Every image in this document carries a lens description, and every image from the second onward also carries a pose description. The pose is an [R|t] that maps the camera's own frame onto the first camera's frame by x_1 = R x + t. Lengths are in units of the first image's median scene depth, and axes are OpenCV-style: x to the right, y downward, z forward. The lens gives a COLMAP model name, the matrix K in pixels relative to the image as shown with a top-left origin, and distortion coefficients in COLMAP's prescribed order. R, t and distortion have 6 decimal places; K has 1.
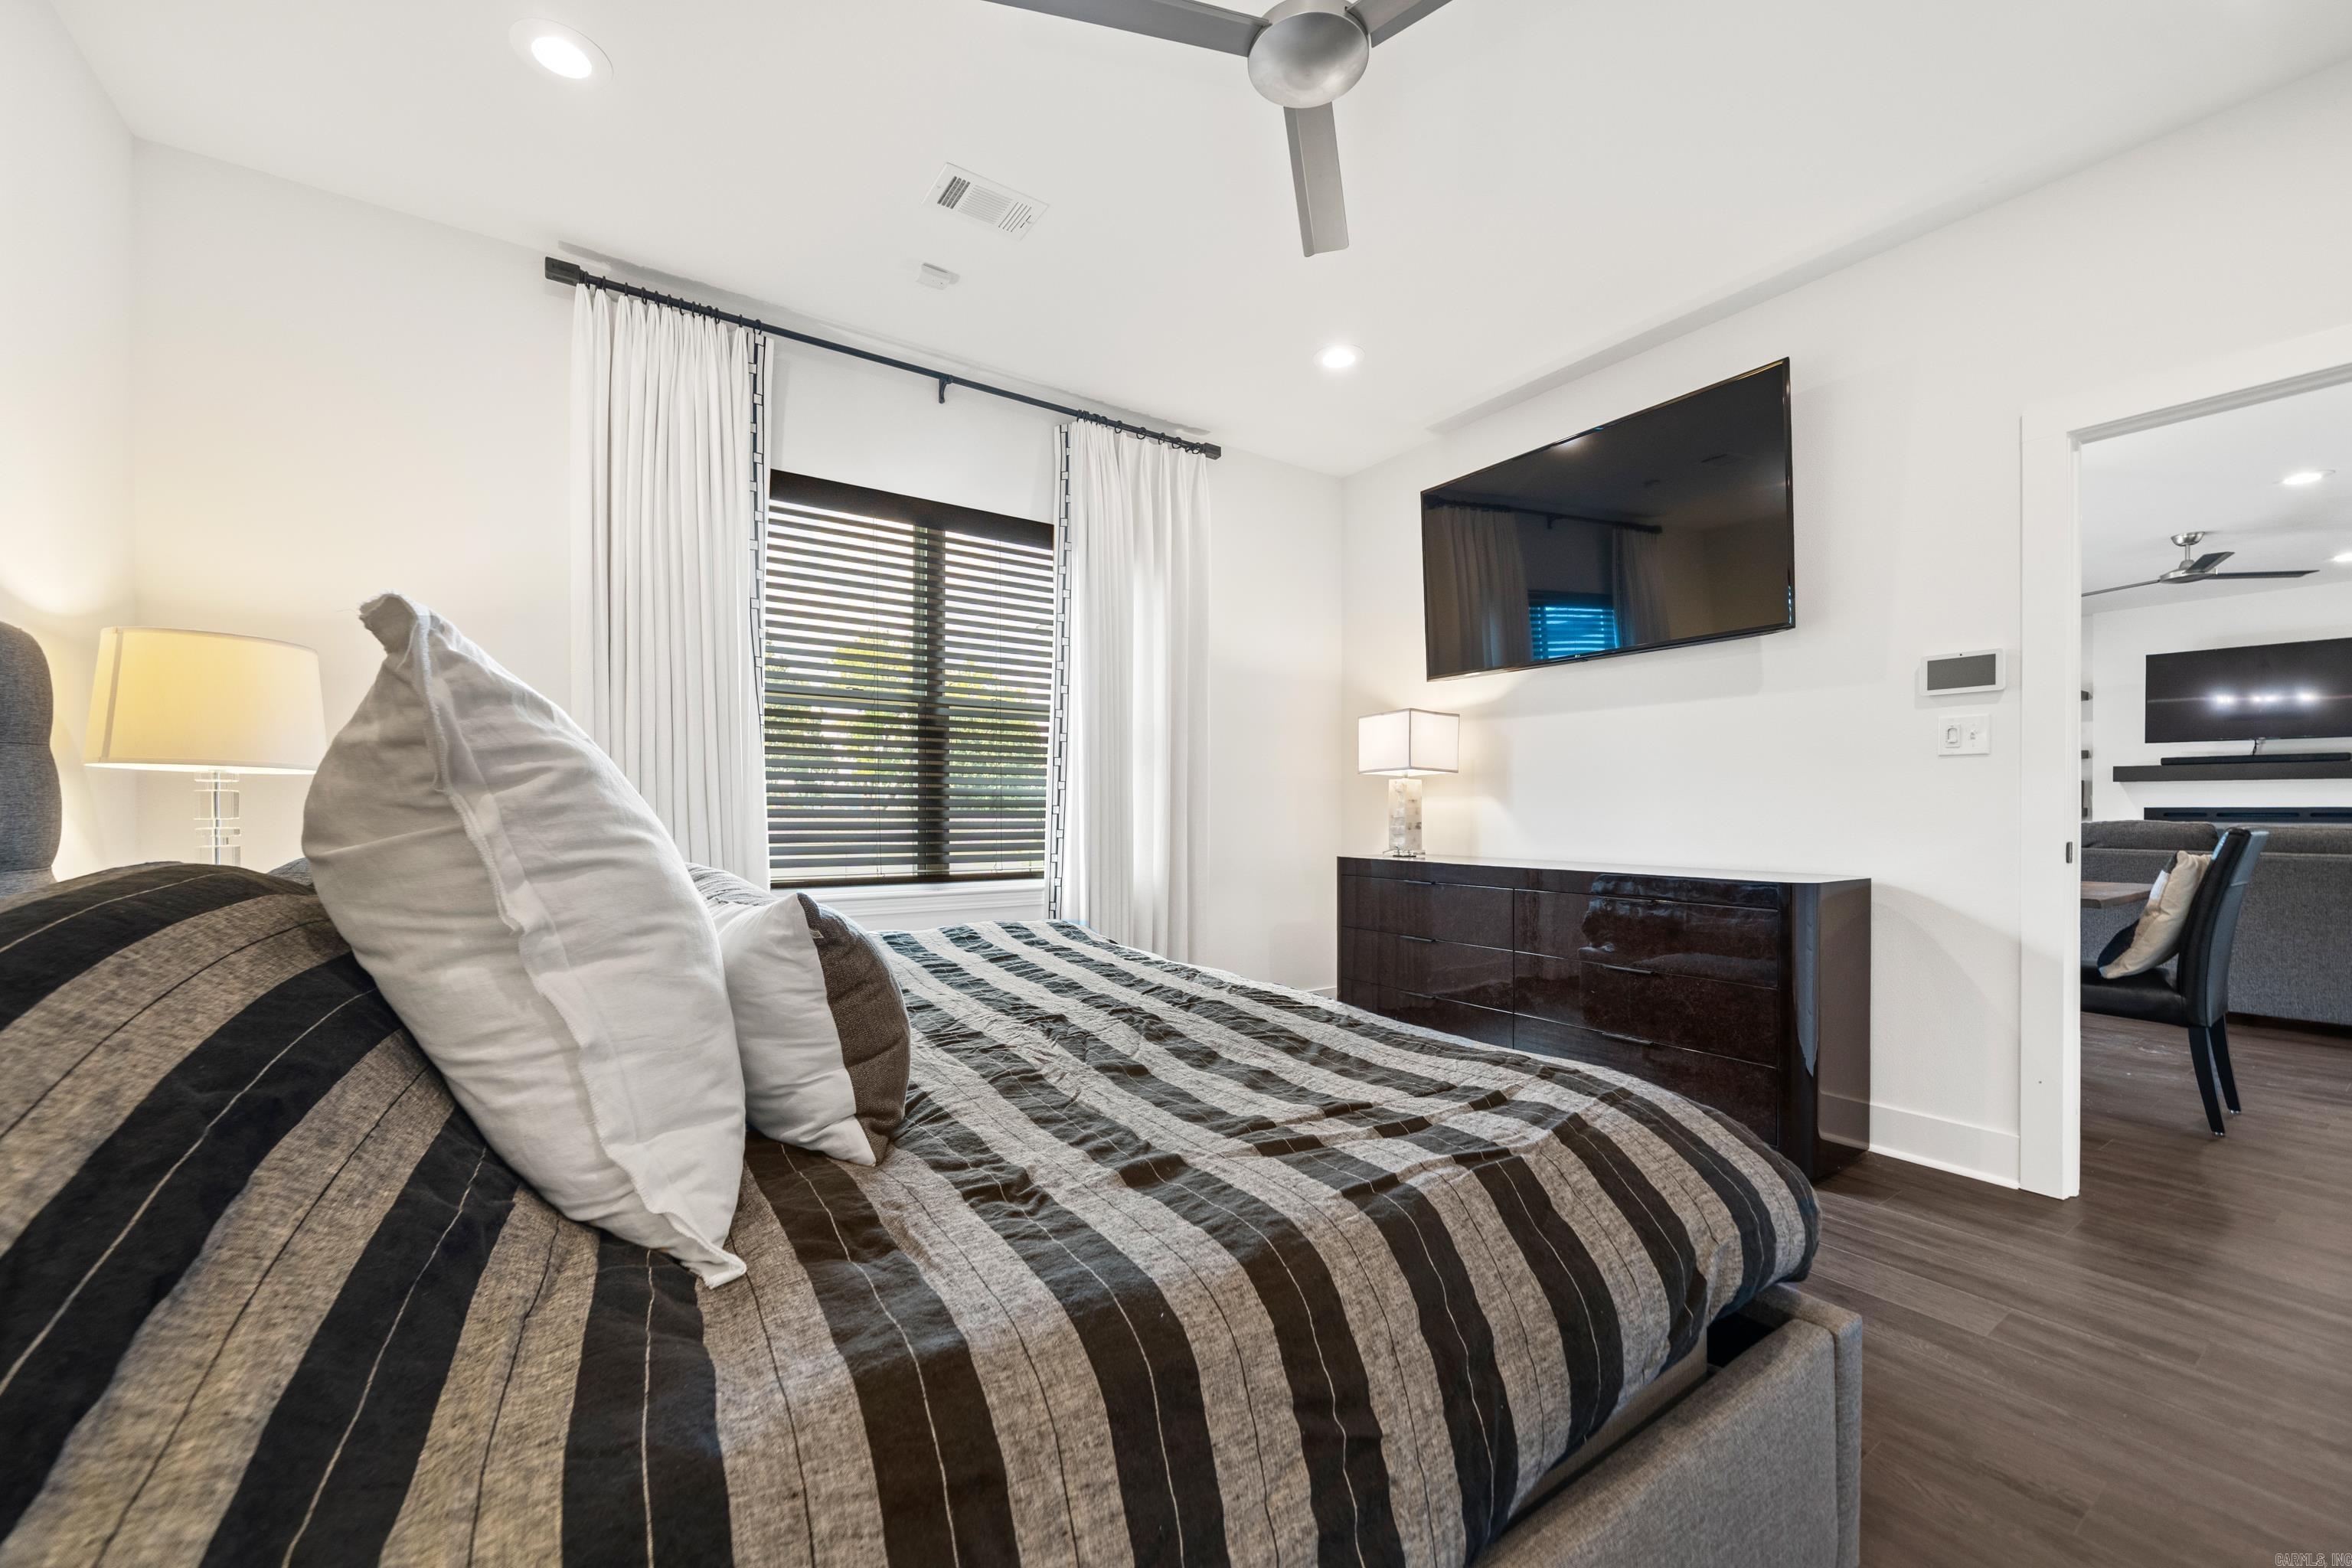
lens RADIAL K [[892.9, 0, 1139.7], [0, 892.9, 813.3], [0, 0, 1]] dist [0.001027, 0.000102]
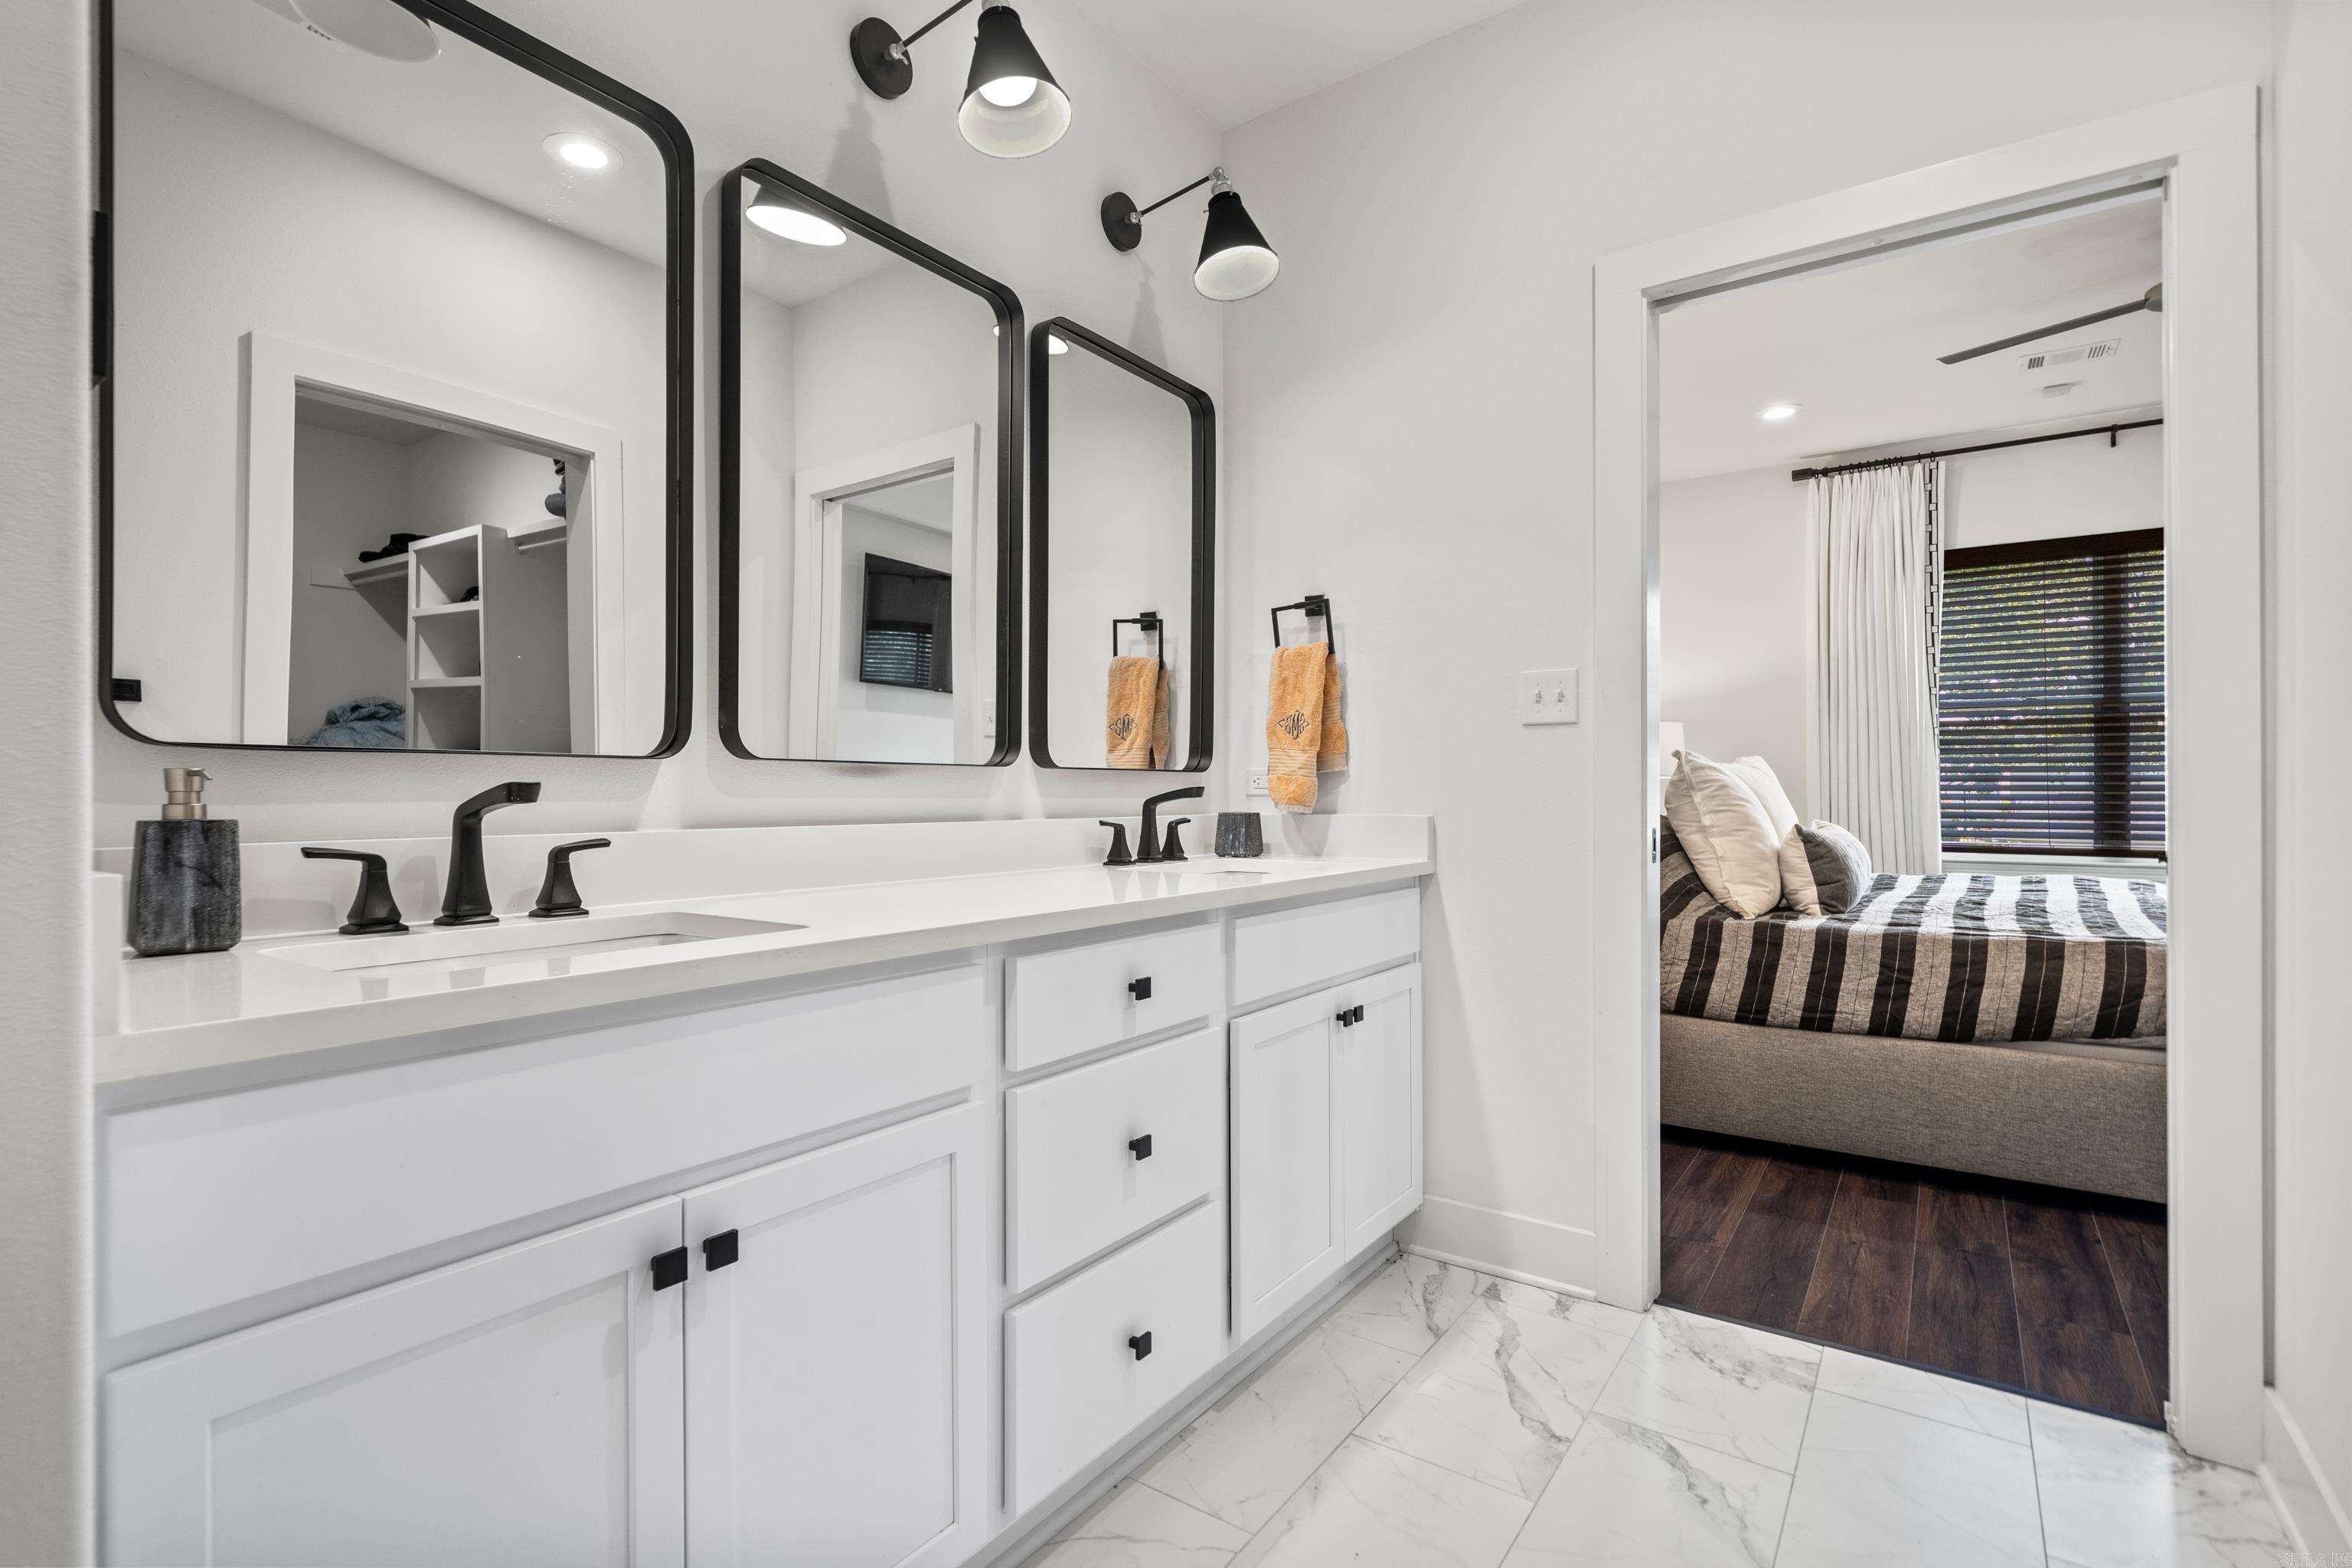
lens RADIAL K [[1088.0, 0, 1175.5], [0, 1088.0, 785.1], [0, 0, 1]] dist [-0.001804, 0.001583]
pose [[0.353353, -0.008995, -0.935447, 2.220370], [0.000125, 0.999954, -0.009568, -0.005088], [0.935490, 0.003263, 0.353338, -2.161351]]
